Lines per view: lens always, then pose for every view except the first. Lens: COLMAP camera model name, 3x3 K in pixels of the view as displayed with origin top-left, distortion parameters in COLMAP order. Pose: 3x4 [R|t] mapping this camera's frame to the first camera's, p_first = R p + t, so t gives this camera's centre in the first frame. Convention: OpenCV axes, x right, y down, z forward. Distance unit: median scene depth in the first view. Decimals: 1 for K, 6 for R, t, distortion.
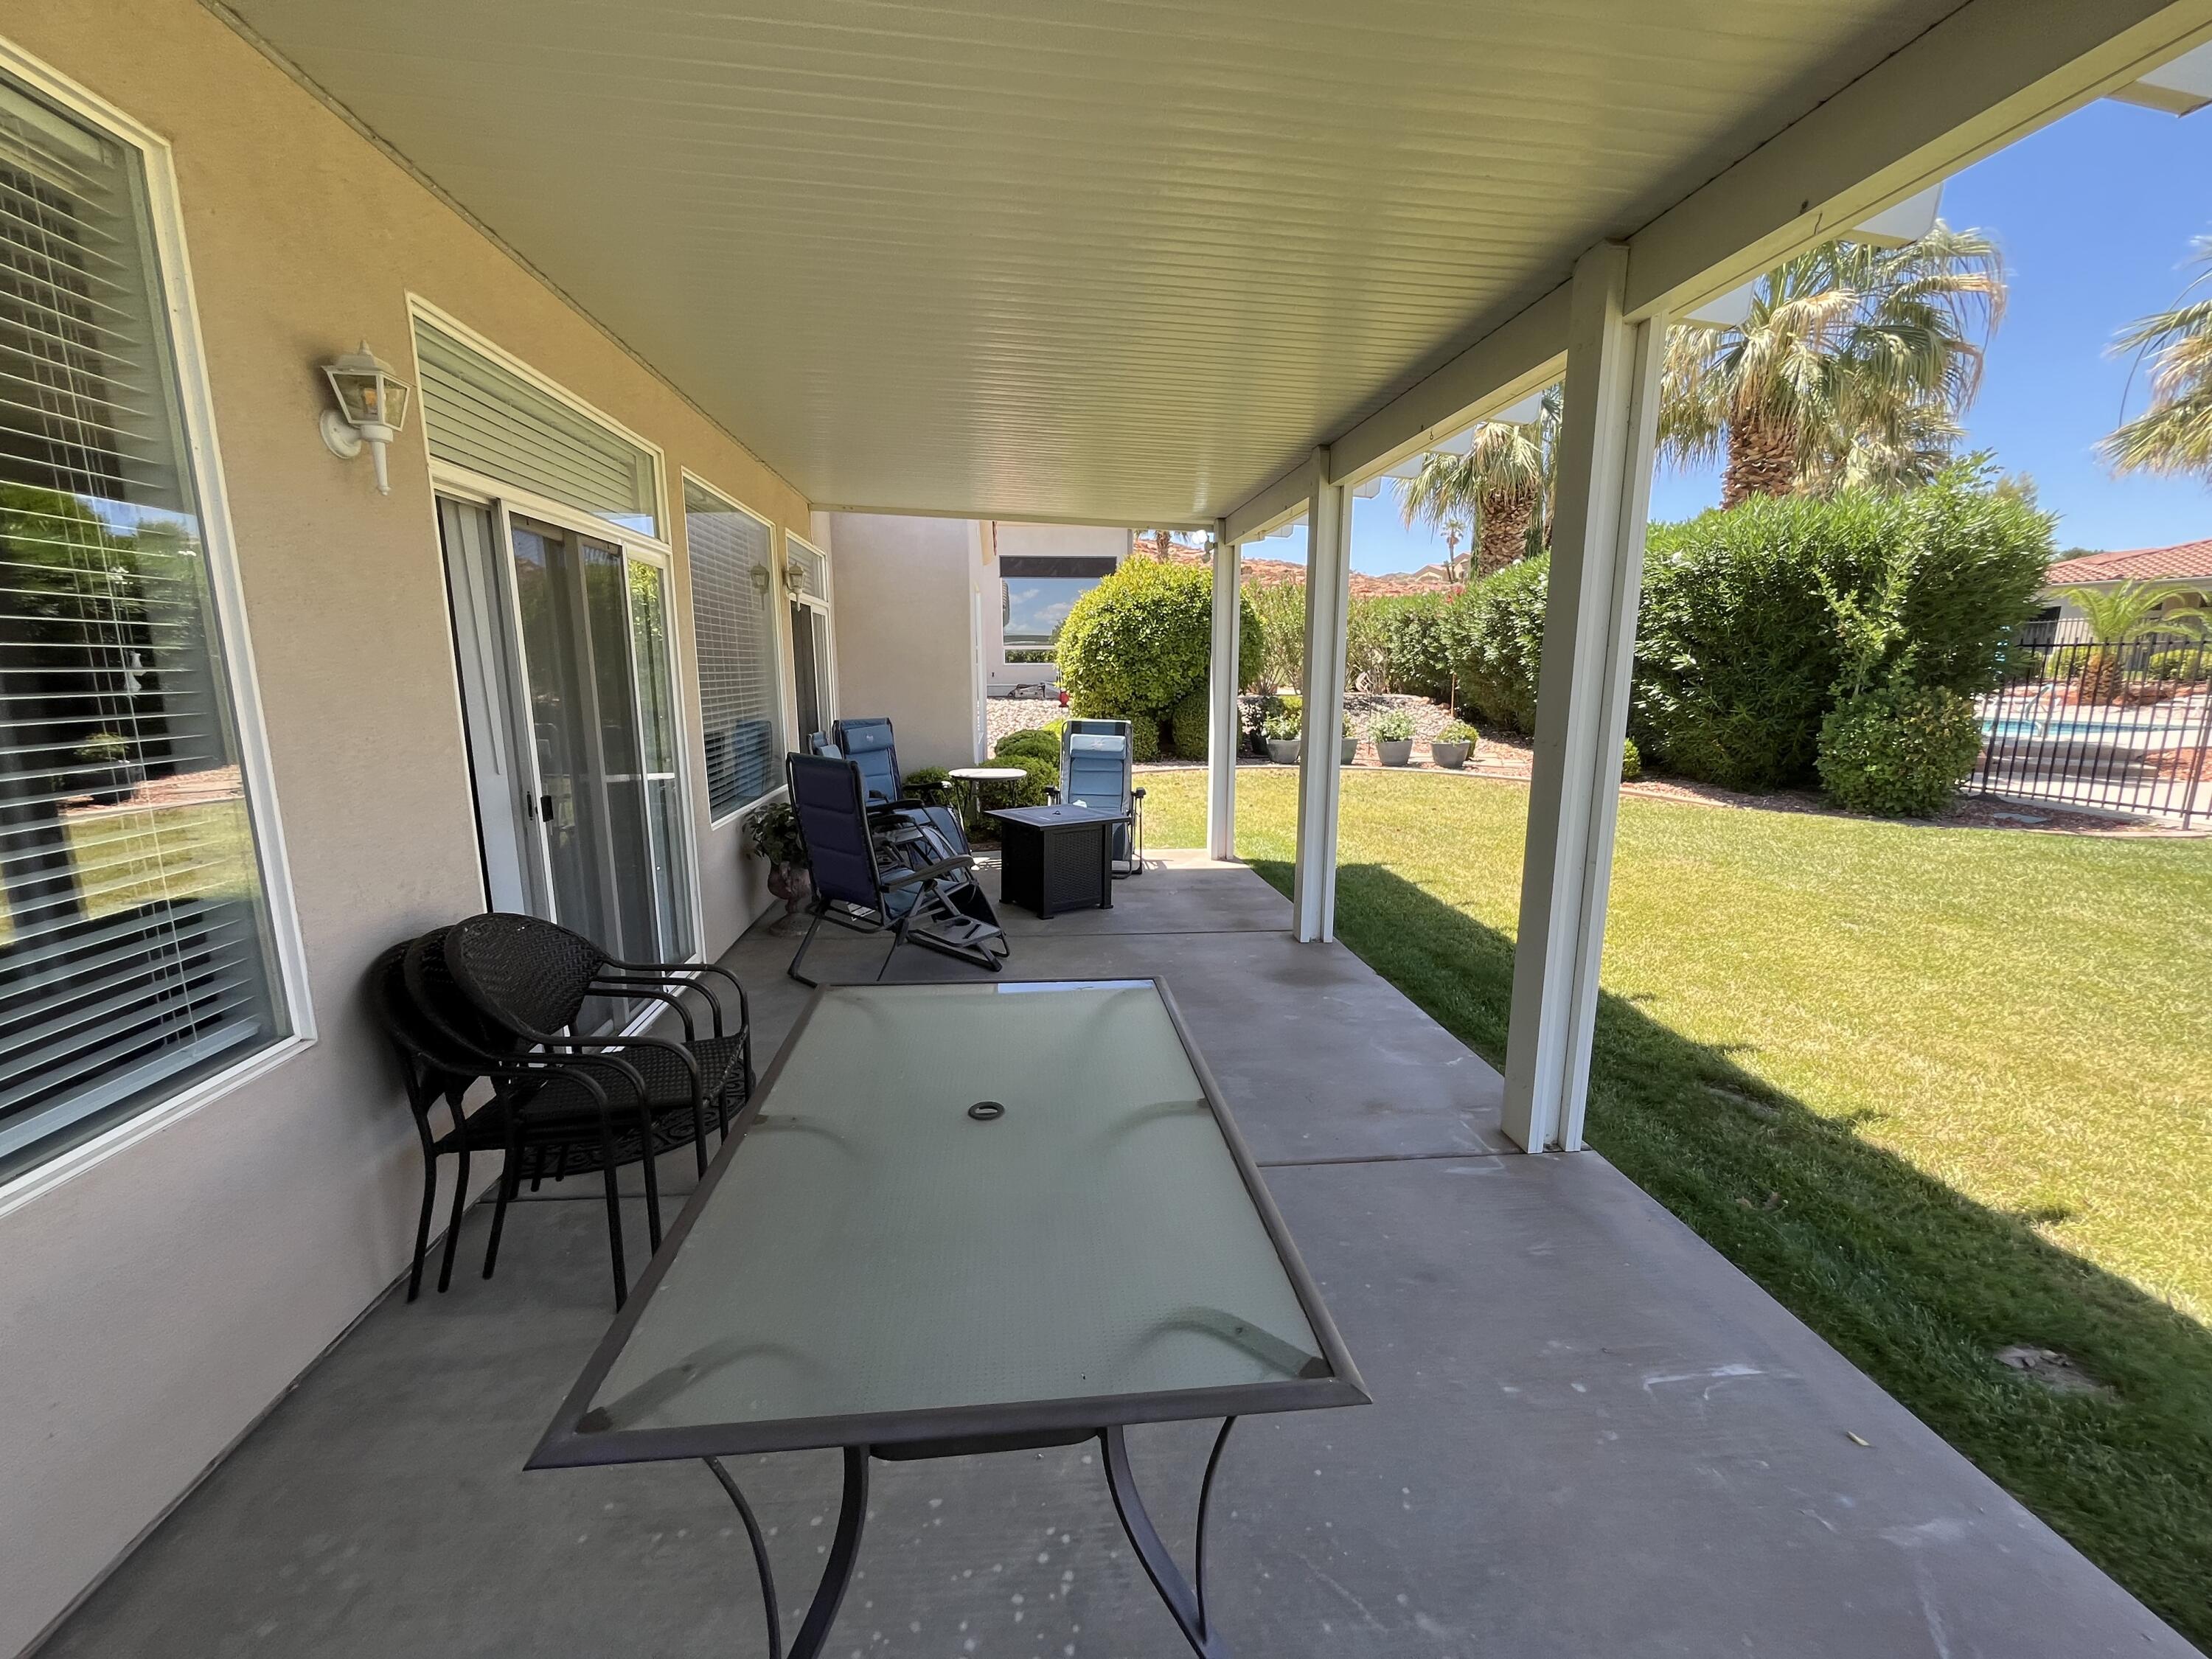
lens RADIAL K [[897.5, 0, 1106.0], [0, 897.5, 829.5], [0, 0, 1]] dist [0.003790, -0.000315]
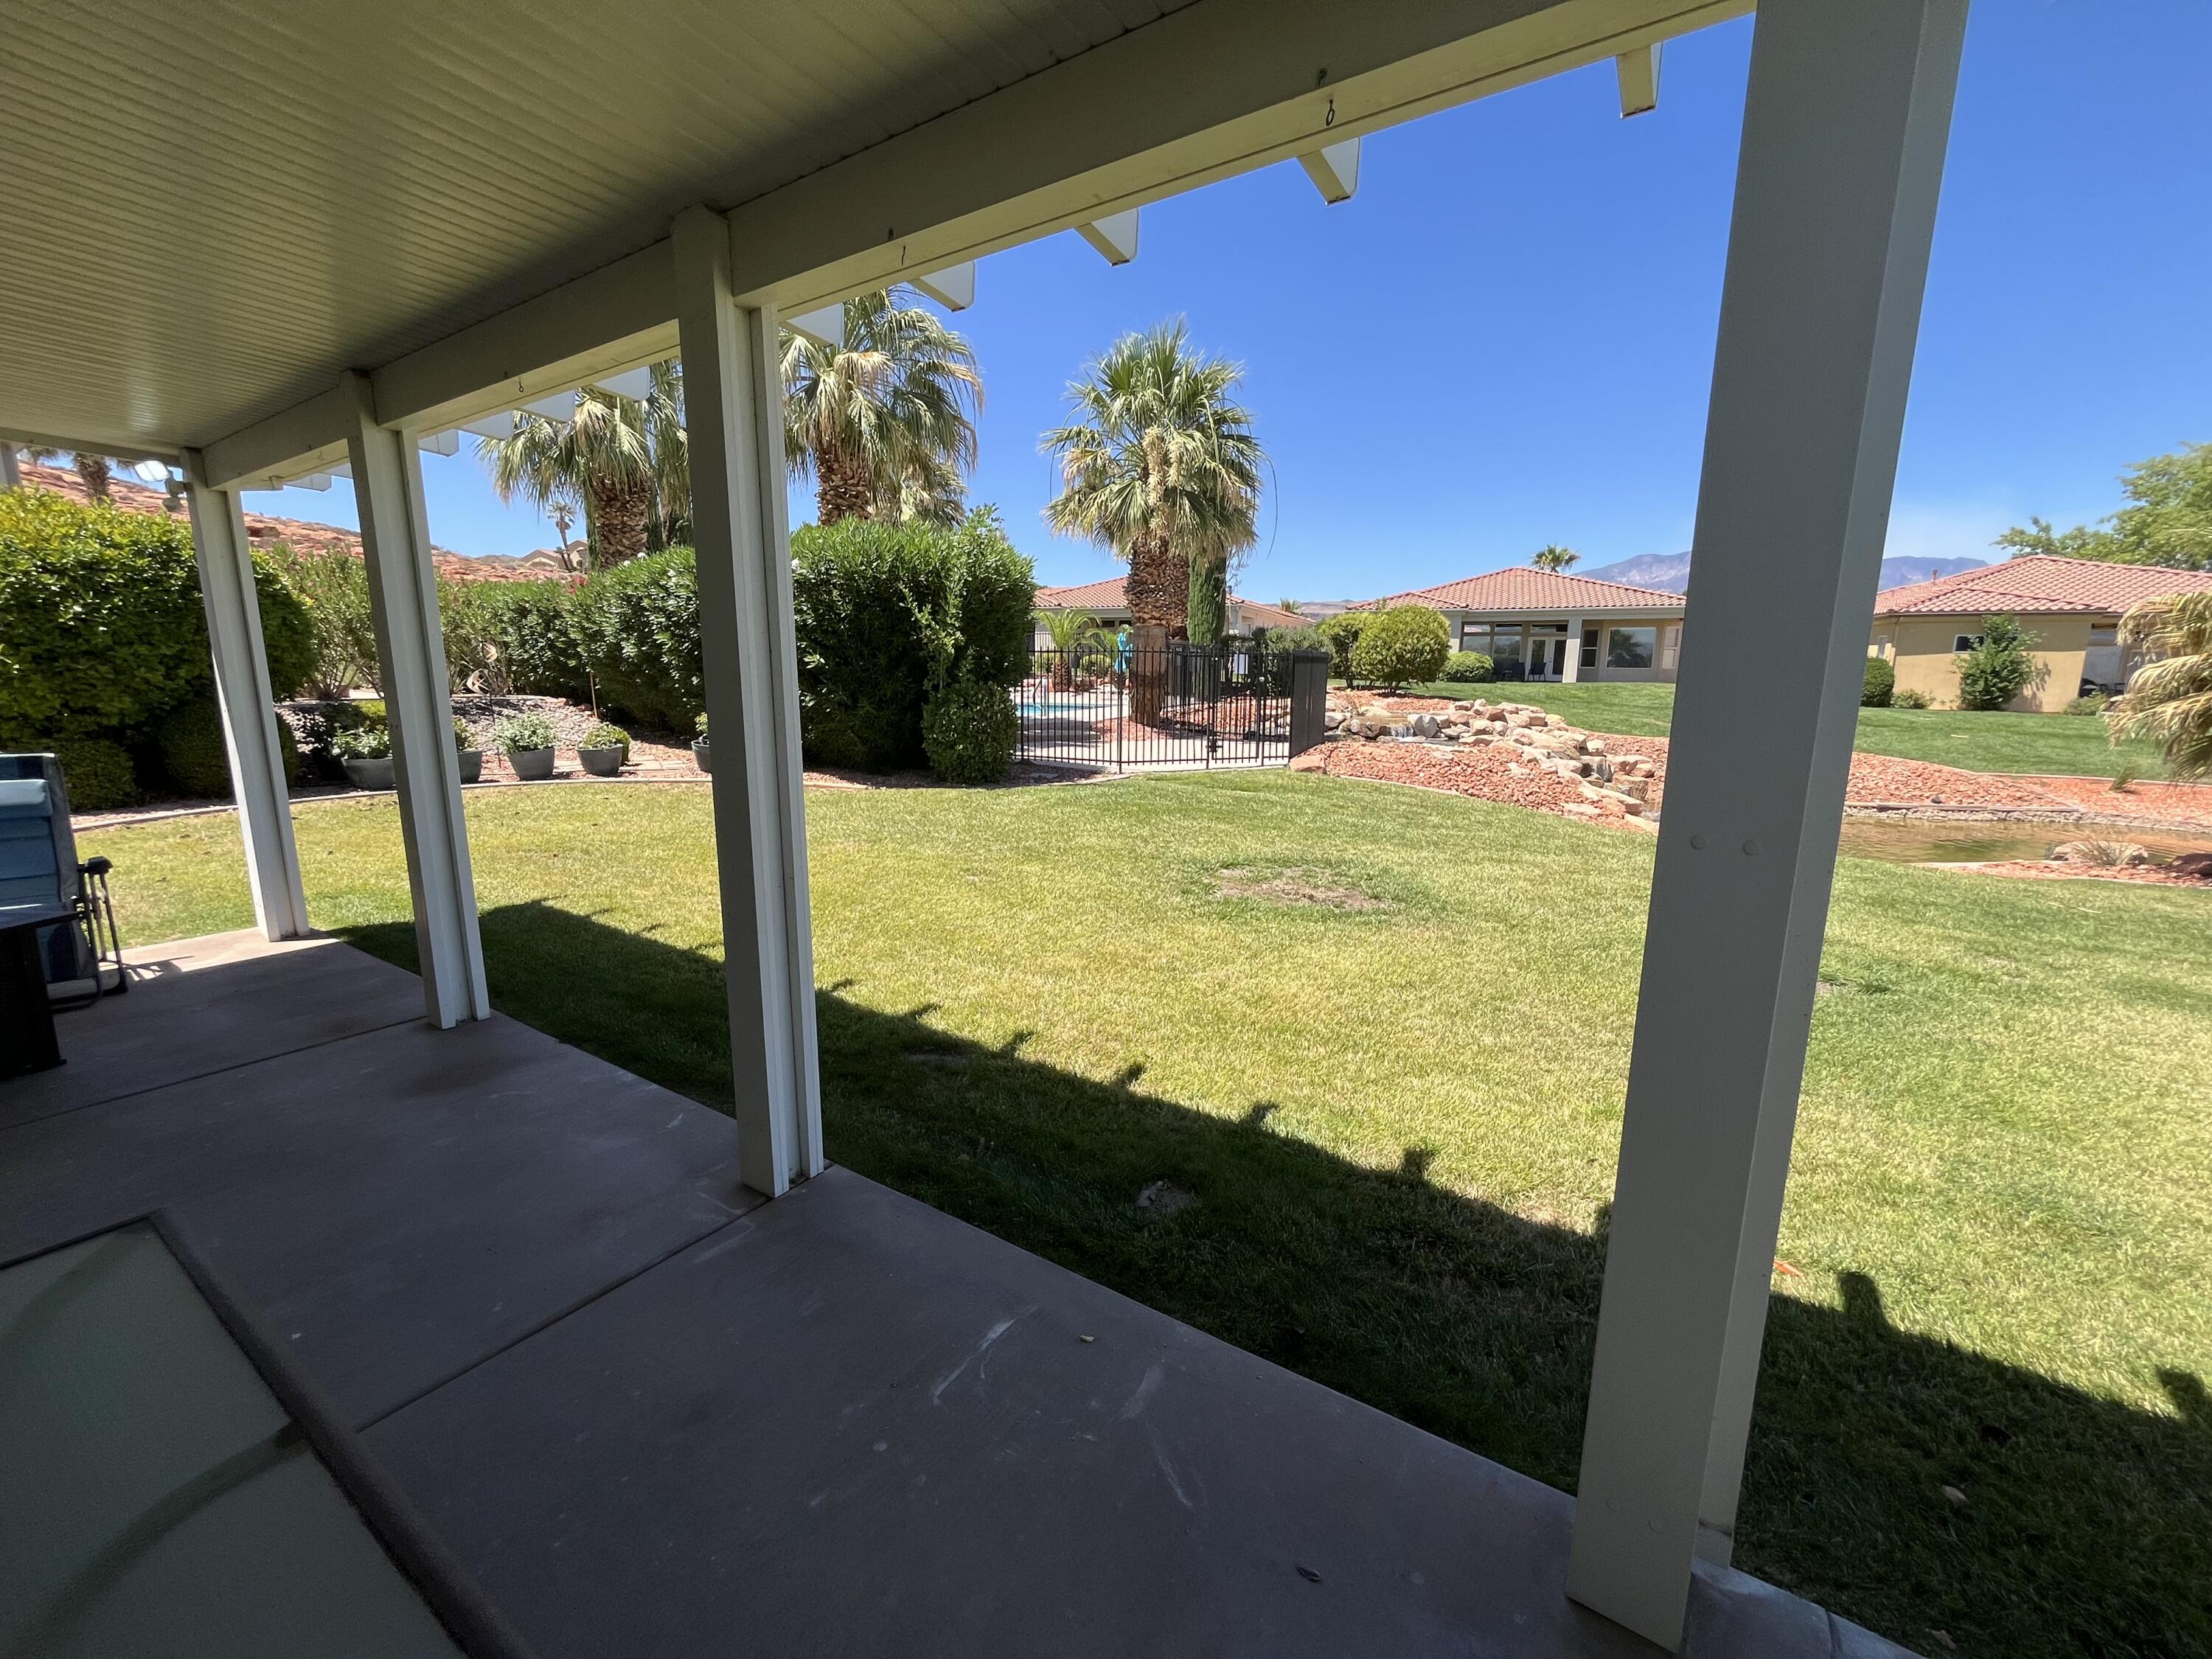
lens RADIAL K [[895.3, 0, 1106.0], [0, 895.3, 829.5], [0, 0, 1]] dist [-0.004568, -0.000053]
pose [[0.635034, -0.136461, 0.760336, 0.013673], [0.132560, 0.988923, 0.066772, -0.011855], [-0.761026, 0.058387, 0.646089, 0.045648]]
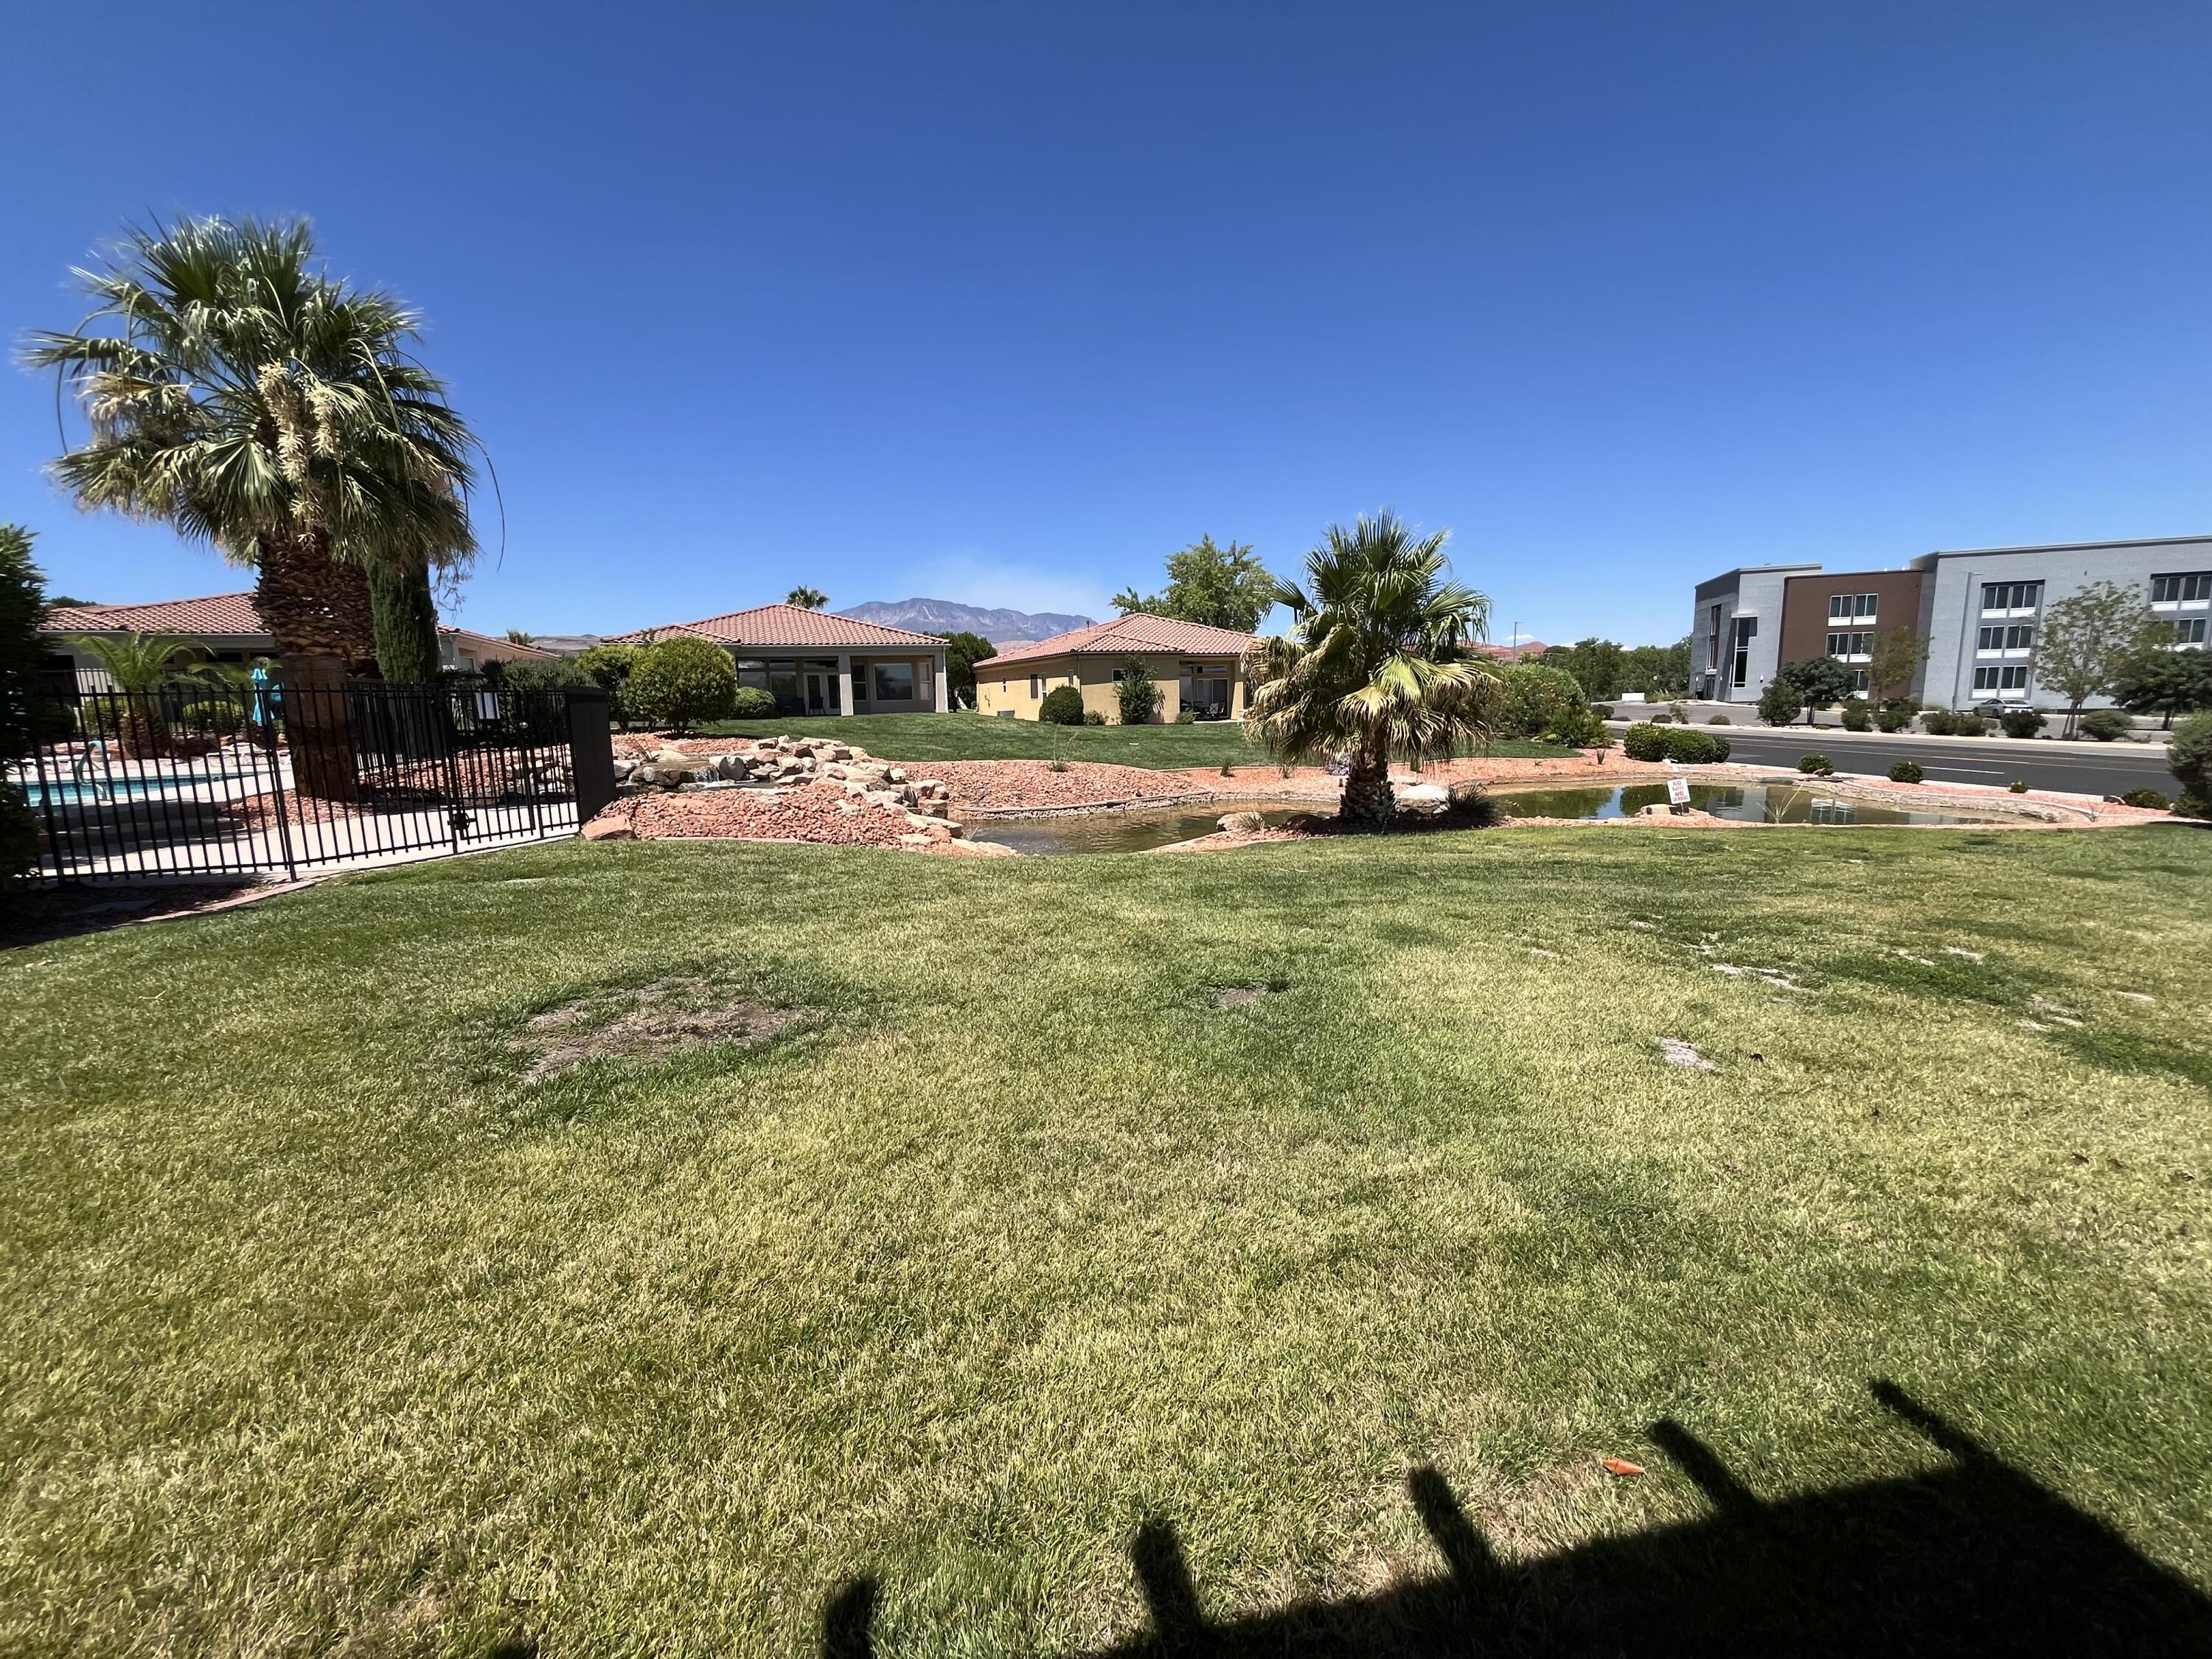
lens RADIAL K [[895.3, 0, 1106.0], [0, 895.3, 829.5], [0, 0, 1]] dist [-0.004568, -0.000053]
pose [[-0.081587, -0.145620, 0.985971, 0.191630], [0.199235, 0.966918, 0.159293, -0.035415], [-0.976549, 0.209436, -0.049875, 0.189711]]
